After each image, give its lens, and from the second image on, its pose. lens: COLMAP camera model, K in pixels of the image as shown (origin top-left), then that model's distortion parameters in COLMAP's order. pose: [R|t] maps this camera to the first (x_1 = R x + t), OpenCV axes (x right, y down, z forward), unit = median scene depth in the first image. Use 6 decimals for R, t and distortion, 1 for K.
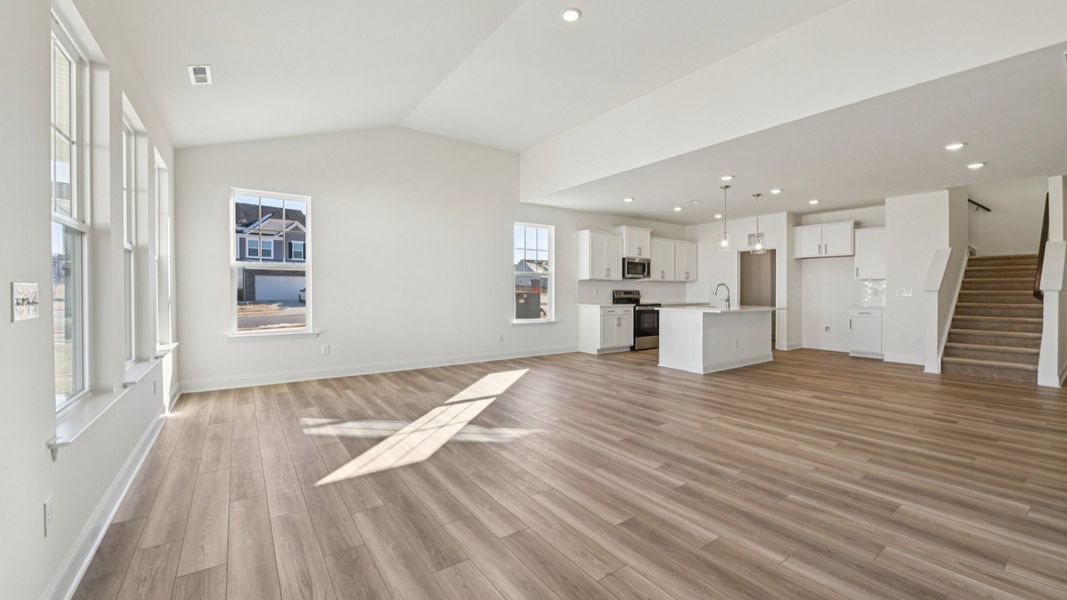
lens RADIAL K [[438.4, 0, 535.8], [0, 438.4, 279.7], [0, 0, 1]] dist [-0.001034, -0.000056]
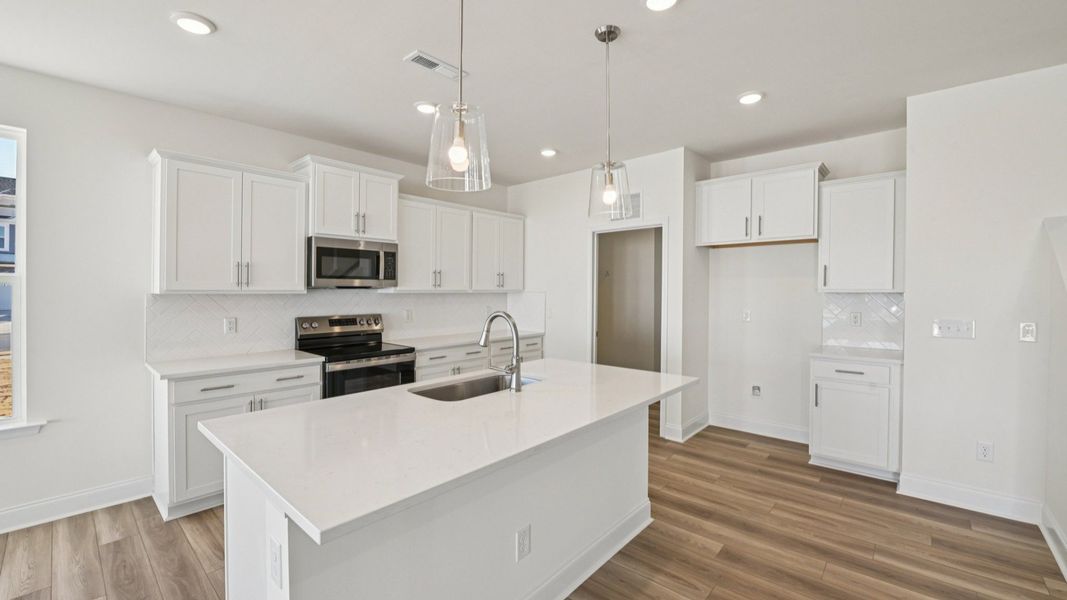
lens RADIAL K [[430.1, 0, 532.0], [0, 430.1, 287.1], [0, 0, 1]] dist [-0.008805, -0.003684]
pose [[0.979071, -0.002089, 0.203506, 0.314338], [-0.001727, 0.999826, 0.018573, -0.012299], [-0.203510, -0.018536, 0.978897, 0.571044]]
